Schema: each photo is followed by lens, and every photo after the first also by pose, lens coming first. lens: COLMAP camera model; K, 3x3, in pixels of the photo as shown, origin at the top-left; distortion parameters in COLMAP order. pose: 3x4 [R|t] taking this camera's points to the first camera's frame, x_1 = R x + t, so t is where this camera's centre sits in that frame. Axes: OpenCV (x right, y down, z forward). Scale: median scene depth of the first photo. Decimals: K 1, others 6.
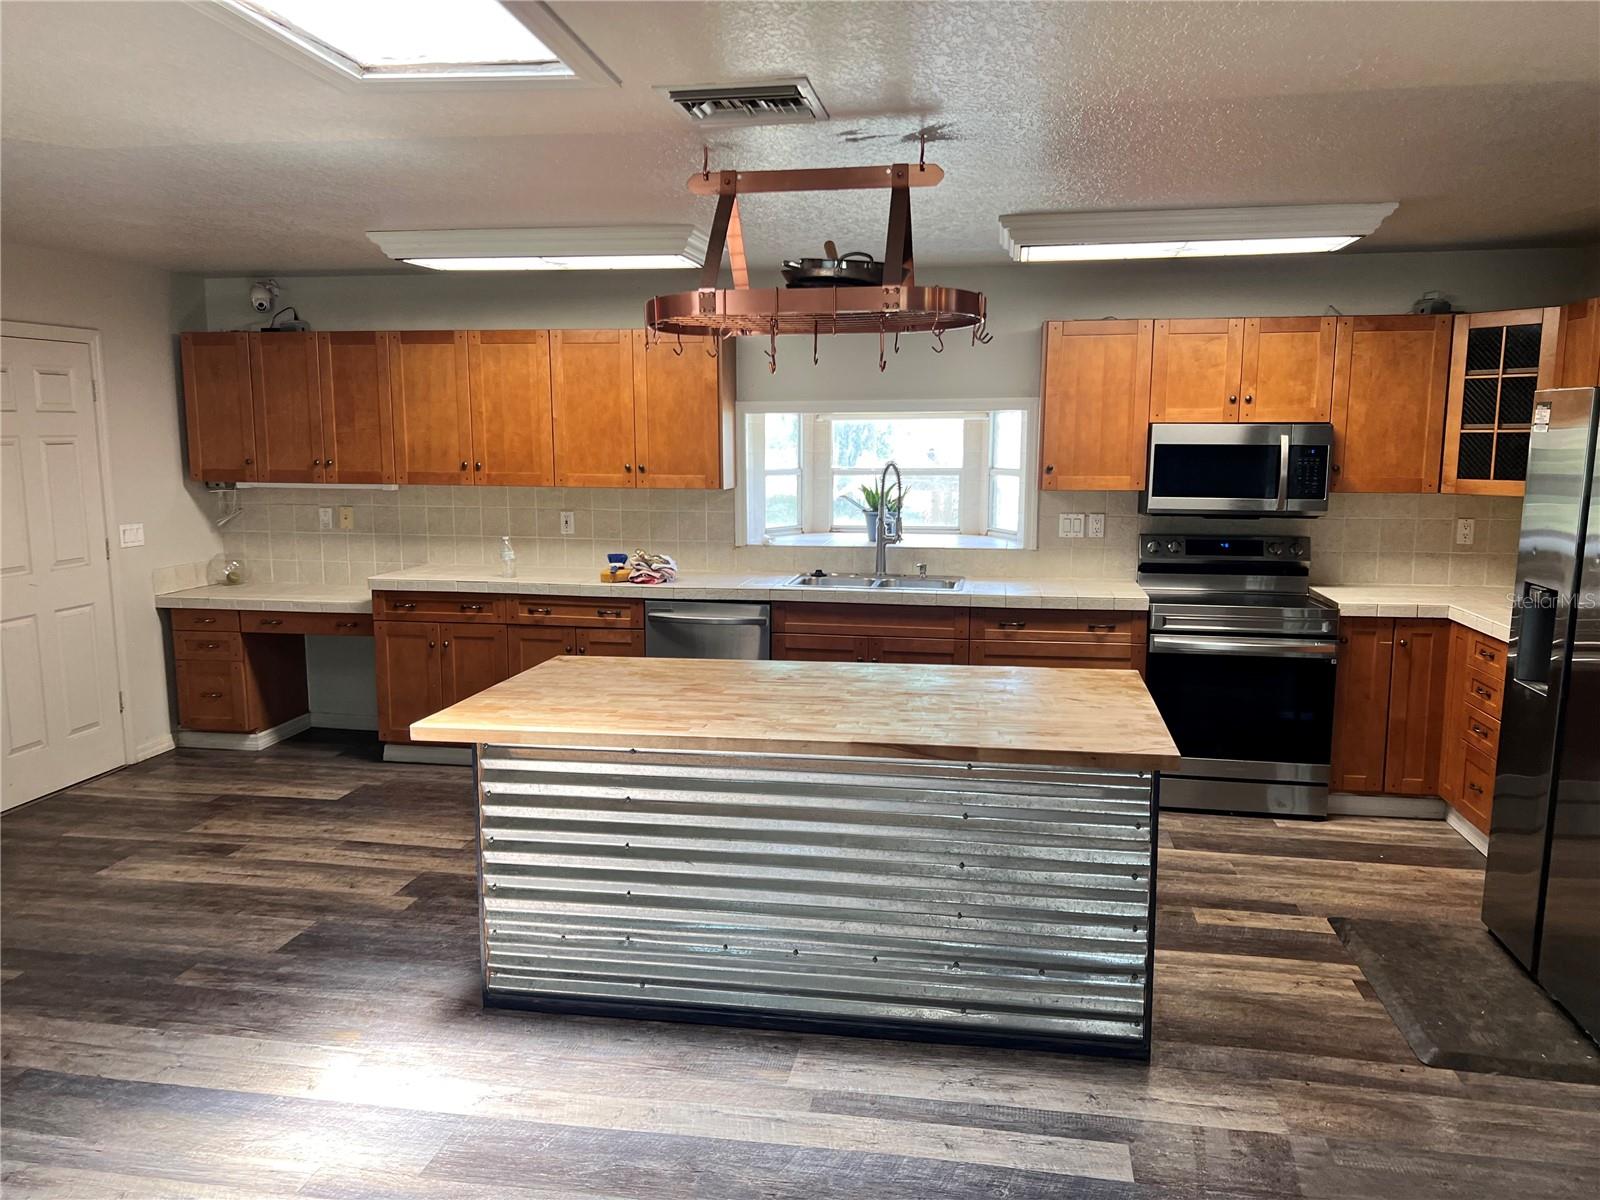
lens RADIAL K [[1202.3, 0, 798.9], [0, 1202.3, 604.2], [0, 0, 1]] dist [0.039262, -0.023501]
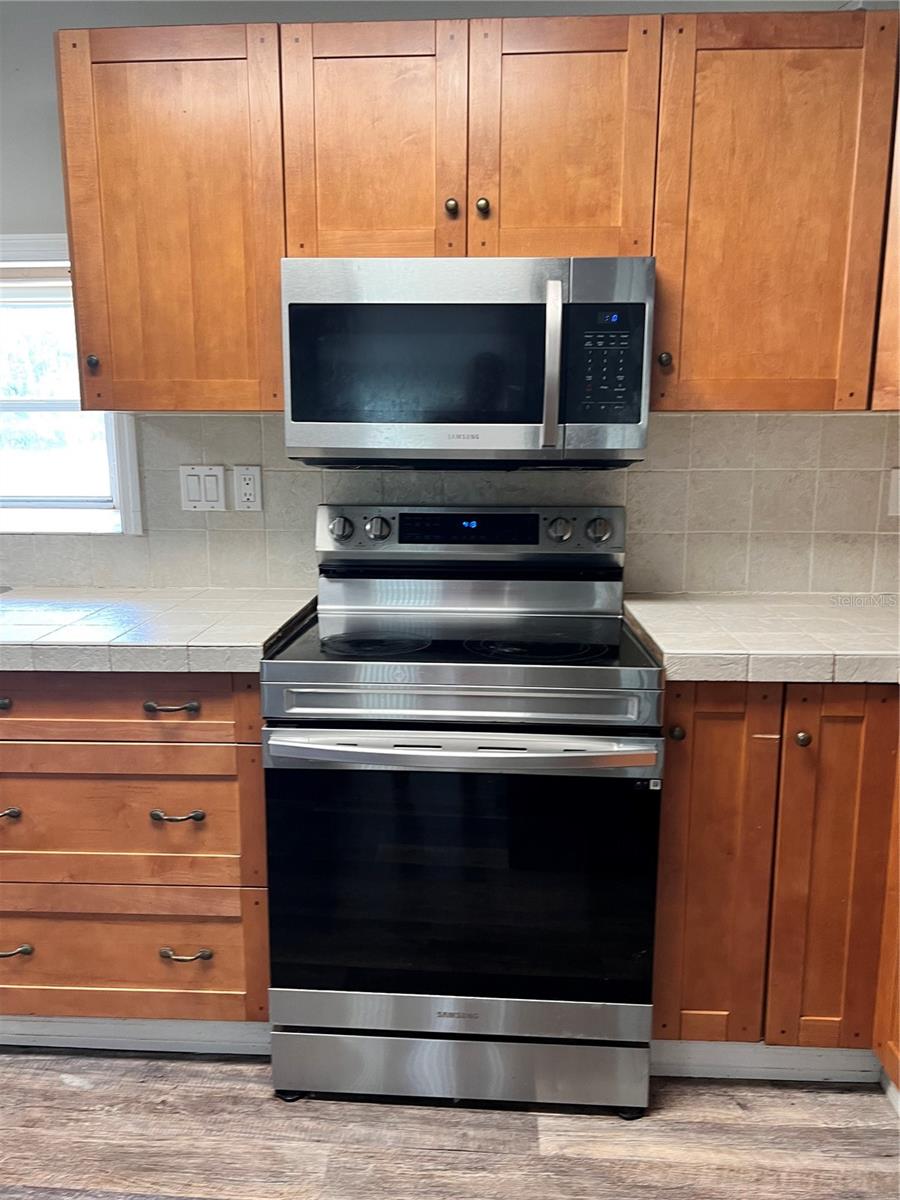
lens RADIAL K [[901.8, 0, 449.1], [0, 901.8, 598.4], [0, 0, 1]] dist [0.039262, -0.023501]
pose [[0.992377, -0.020490, 0.121528, 0.314982], [0.016436, 0.999278, 0.034265, -0.032023], [-0.122142, -0.032006, 0.991996, 0.655910]]
